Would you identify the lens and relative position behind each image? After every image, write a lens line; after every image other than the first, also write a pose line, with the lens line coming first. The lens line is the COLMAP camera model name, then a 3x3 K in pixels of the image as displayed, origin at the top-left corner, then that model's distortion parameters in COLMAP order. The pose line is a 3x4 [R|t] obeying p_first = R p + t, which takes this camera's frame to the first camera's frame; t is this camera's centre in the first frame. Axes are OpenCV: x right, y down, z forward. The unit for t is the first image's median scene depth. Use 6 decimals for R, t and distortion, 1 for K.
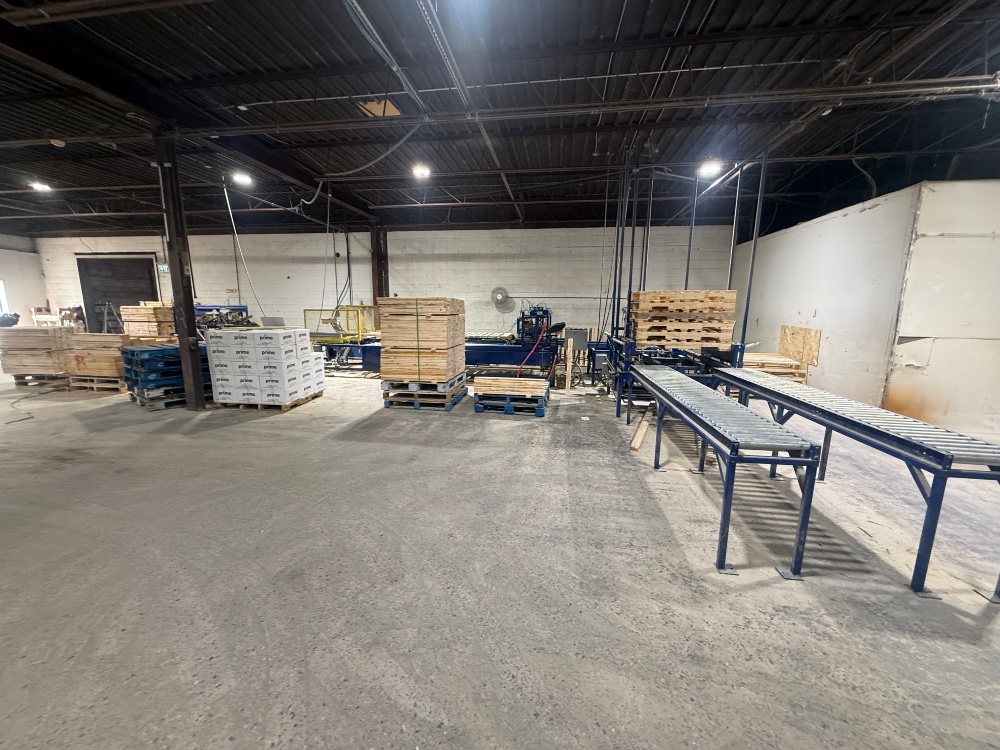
lens RADIAL K [[399.0, 0, 498.2], [0, 399.0, 376.7], [0, 0, 1]] dist [-0.001274, 0.000788]
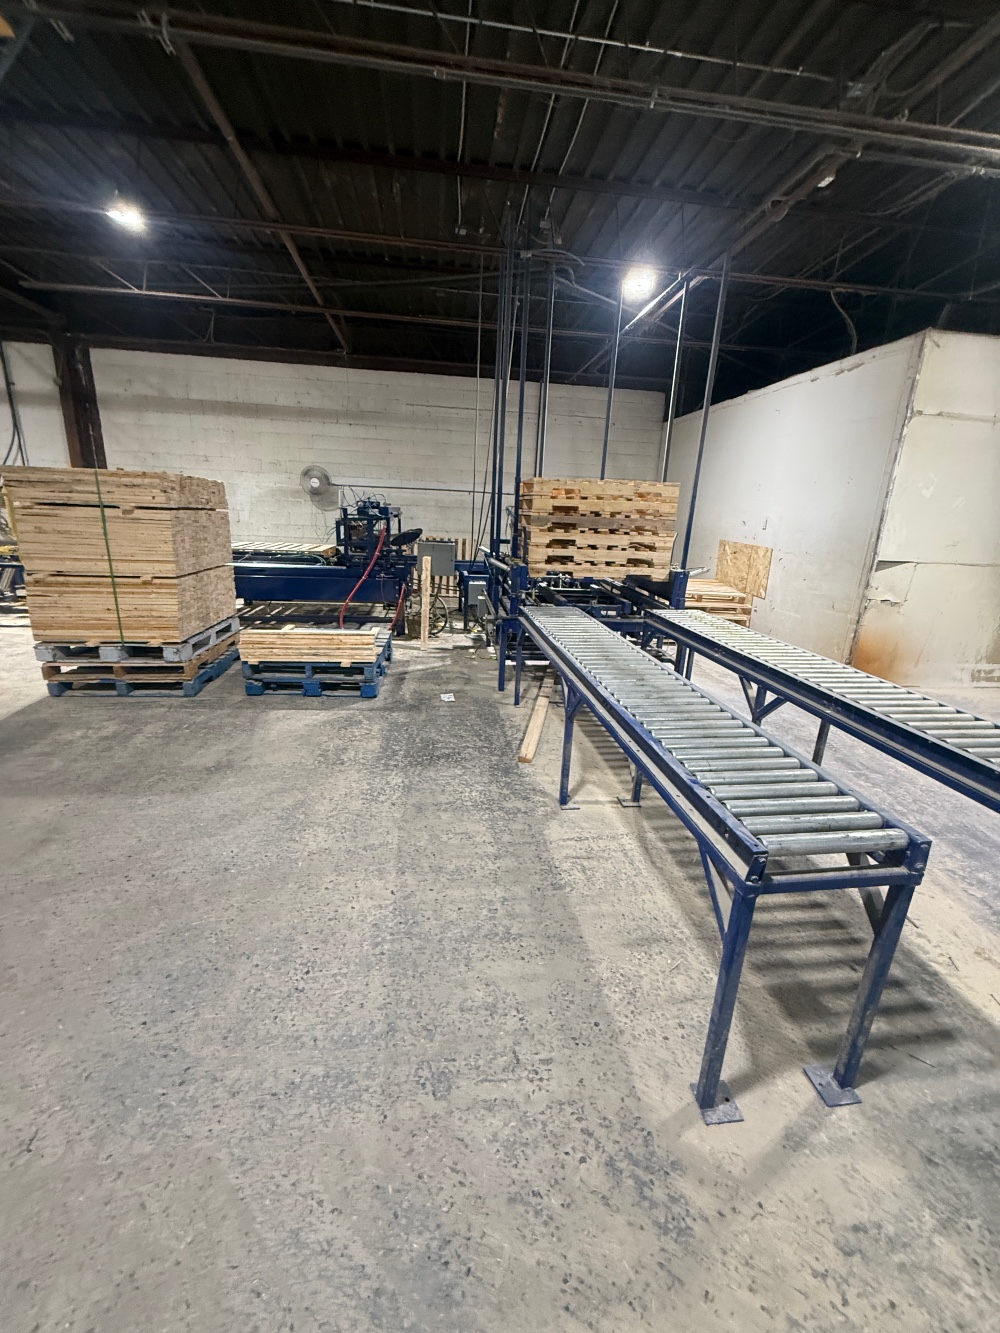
lens RADIAL K [[531.9, 0, 501.1], [0, 531.9, 665.8], [0, 0, 1]] dist [-0.001274, 0.000788]
pose [[0.961571, -0.046177, 0.270645, 0.084423], [0.013571, 0.992544, 0.121130, -0.035017], [-0.274221, -0.112802, 0.955028, 0.233623]]
